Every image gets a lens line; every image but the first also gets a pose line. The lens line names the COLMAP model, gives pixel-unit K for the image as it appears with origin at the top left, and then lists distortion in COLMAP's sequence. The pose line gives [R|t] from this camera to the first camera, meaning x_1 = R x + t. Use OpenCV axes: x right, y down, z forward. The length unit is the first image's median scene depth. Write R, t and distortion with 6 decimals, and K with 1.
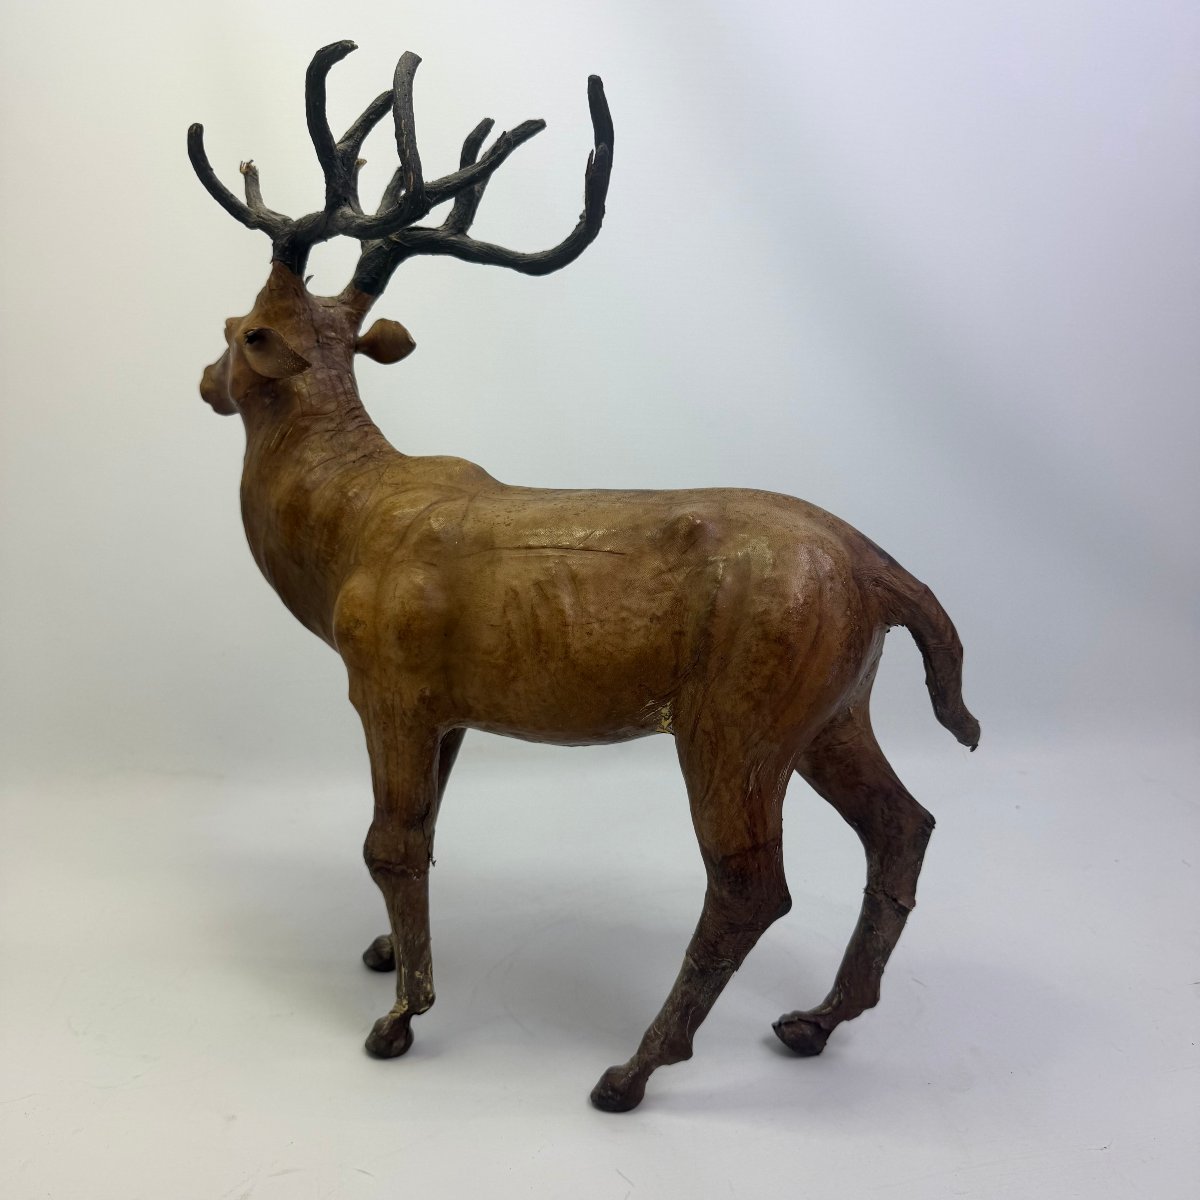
lens RADIAL K [[1138.7, 0, 600.0], [0, 1138.7, 600.0], [0, 0, 1]] dist [0.195094, -0.559034]
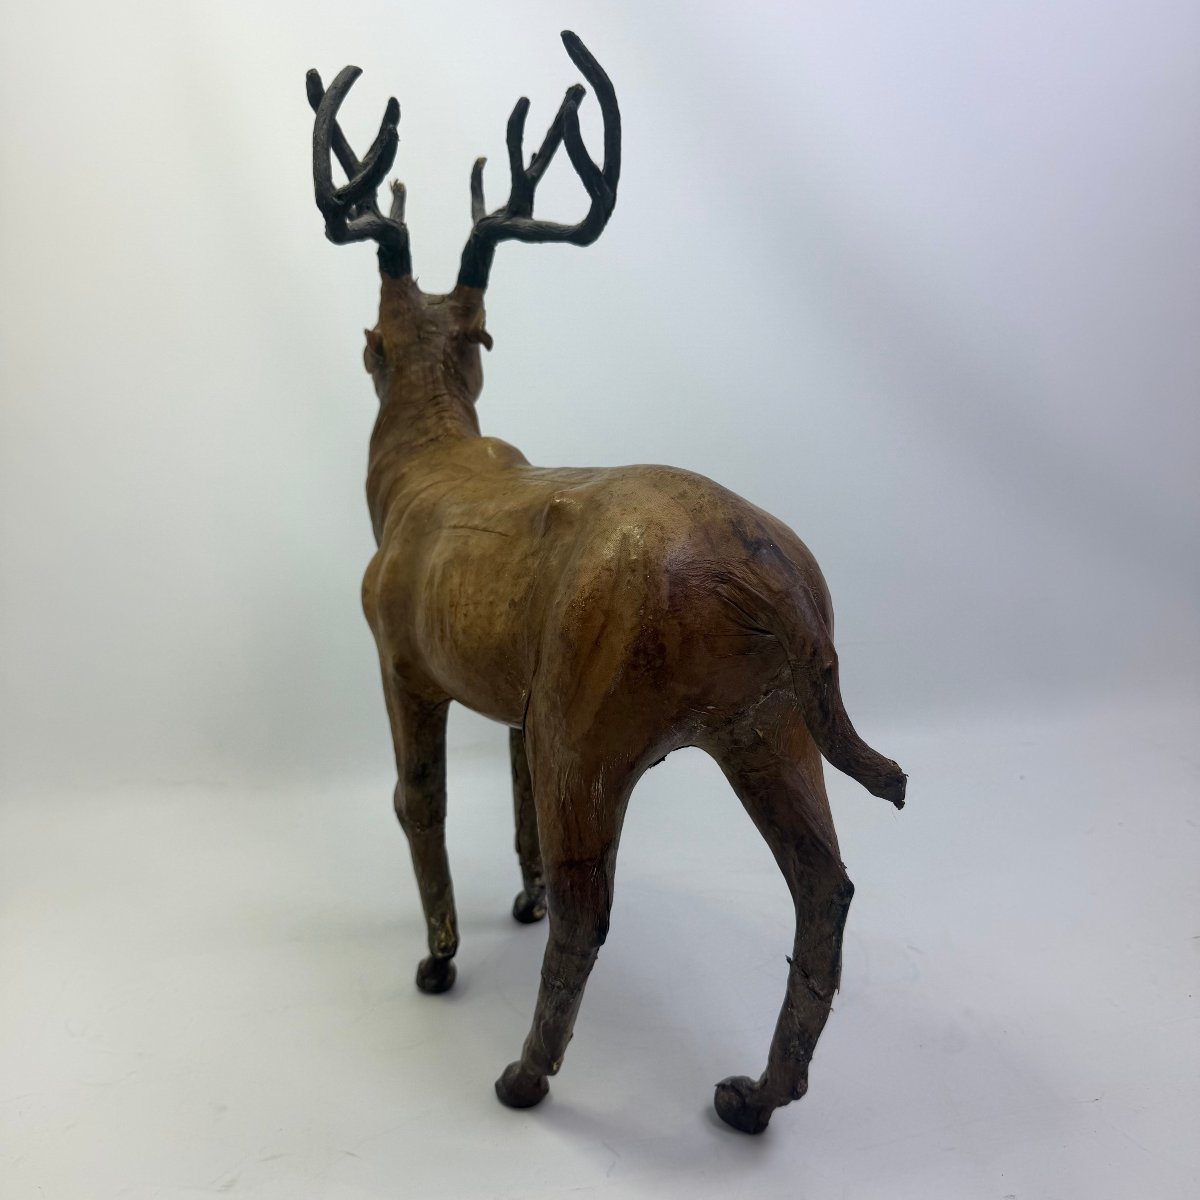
lens RADIAL K [[1138.7, 0, 600.0], [0, 1138.7, 600.0], [0, 0, 1]] dist [0.195094, -0.559034]
pose [[0.742030, 0.063549, -0.667347, 0.715381], [-0.046990, 0.997979, 0.042785, -0.030593], [0.668717, -0.000389, 0.743517, 0.329838]]
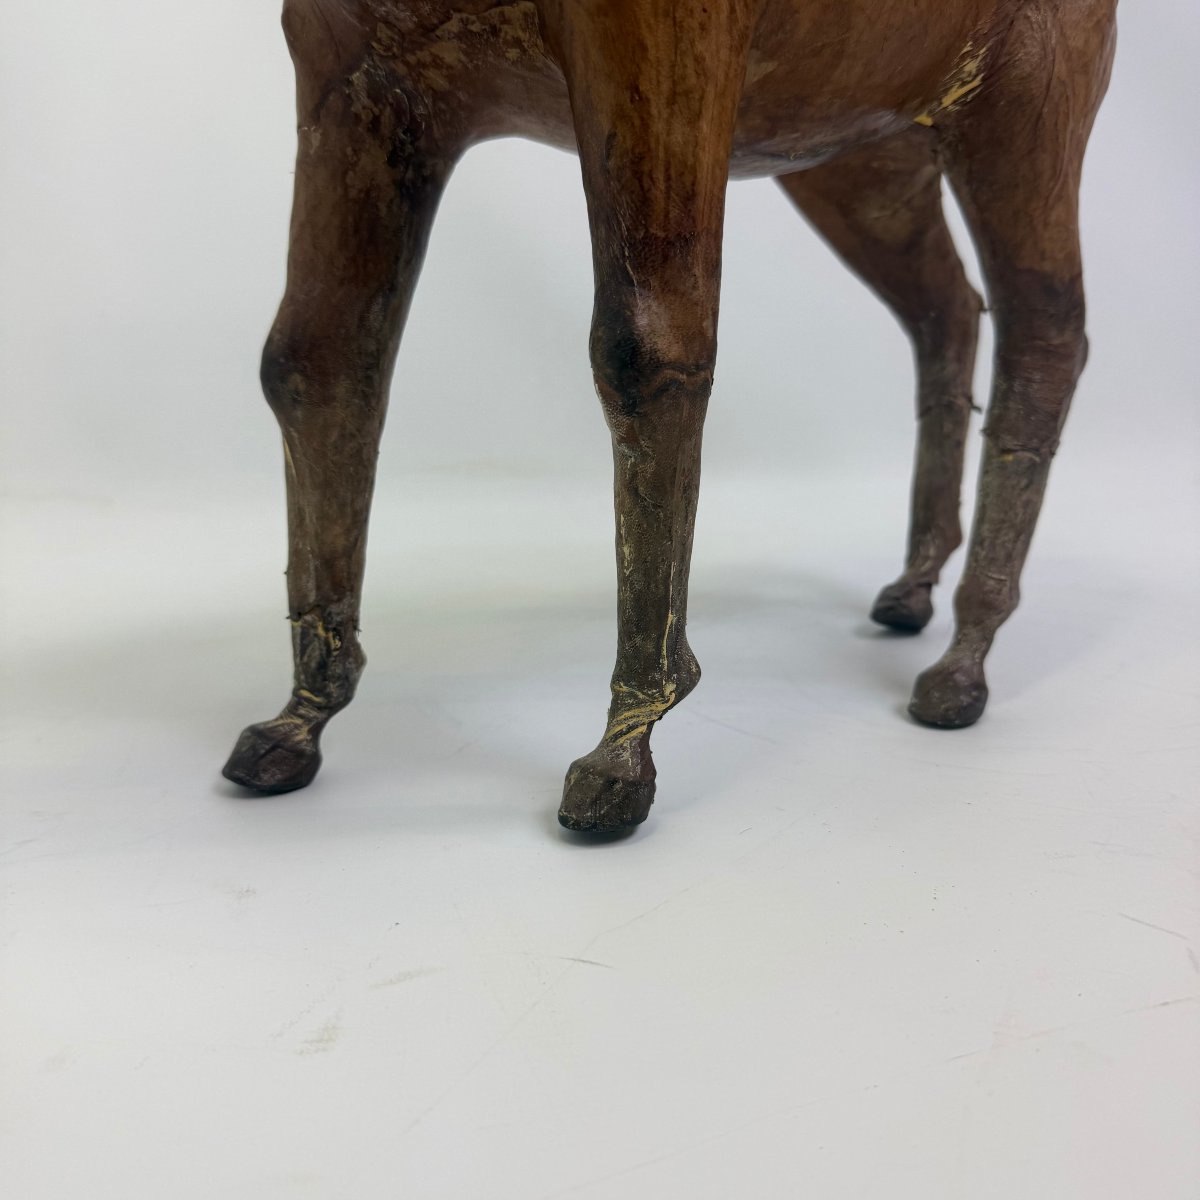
lens RADIAL K [[1138.7, 0, 600.0], [0, 1138.7, 600.0], [0, 0, 1]] dist [0.195094, -0.559034]
pose [[0.530928, -0.184142, 0.827168, -0.624148], [0.152278, 0.980948, 0.120634, 0.273263], [-0.833623, 0.061911, 0.548854, 0.832847]]
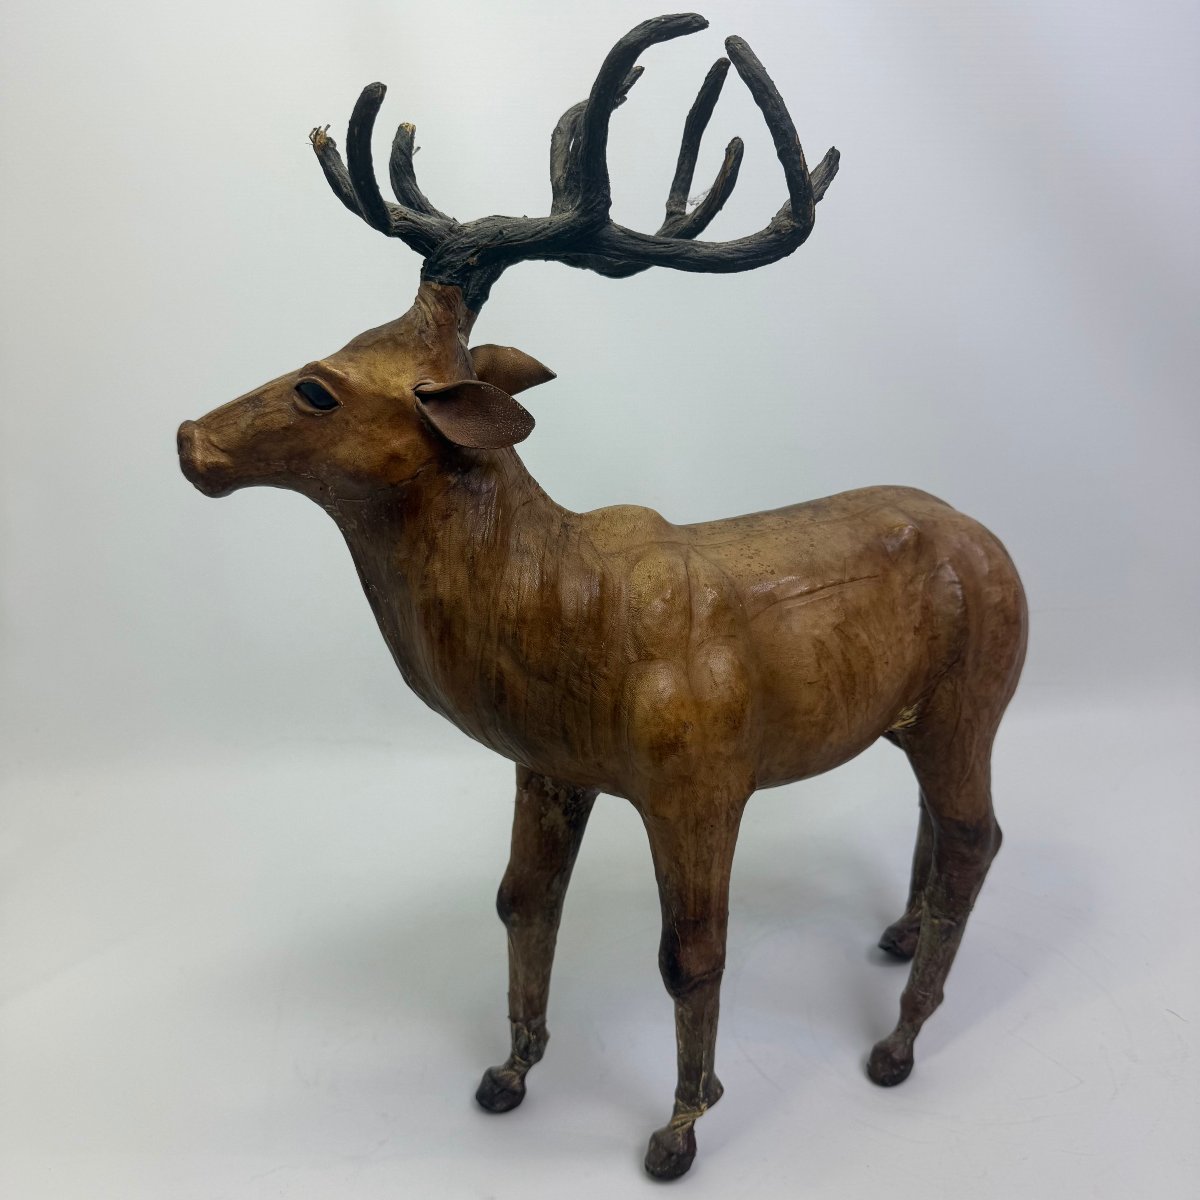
lens RADIAL K [[1138.7, 0, 600.0], [0, 1138.7, 600.0], [0, 0, 1]] dist [0.195094, -0.559034]
pose [[0.667815, -0.244684, 0.702960, -0.840084], [0.161249, 0.969554, 0.184293, -0.240672], [-0.726651, -0.009722, 0.686938, 0.477569]]
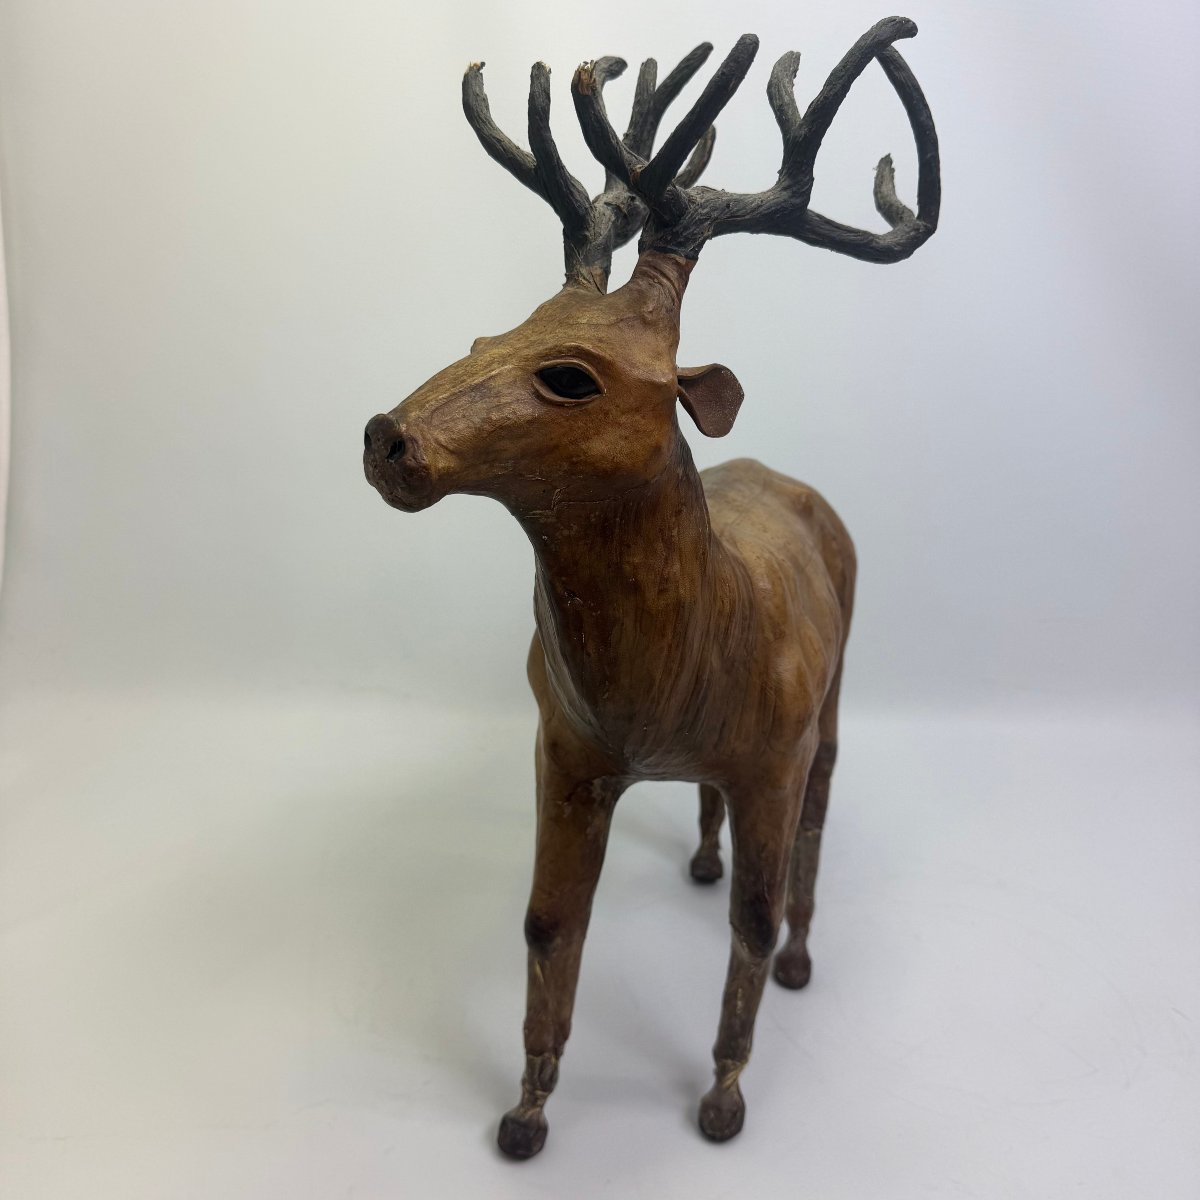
lens RADIAL K [[1138.7, 0, 600.0], [0, 1138.7, 600.0], [0, 0, 1]] dist [0.195094, -0.559034]
pose [[0.030135, -0.313790, 0.949014, -1.055208], [0.108253, 0.944885, 0.308988, -0.347821], [-0.993667, 0.093422, 0.062443, 1.123326]]
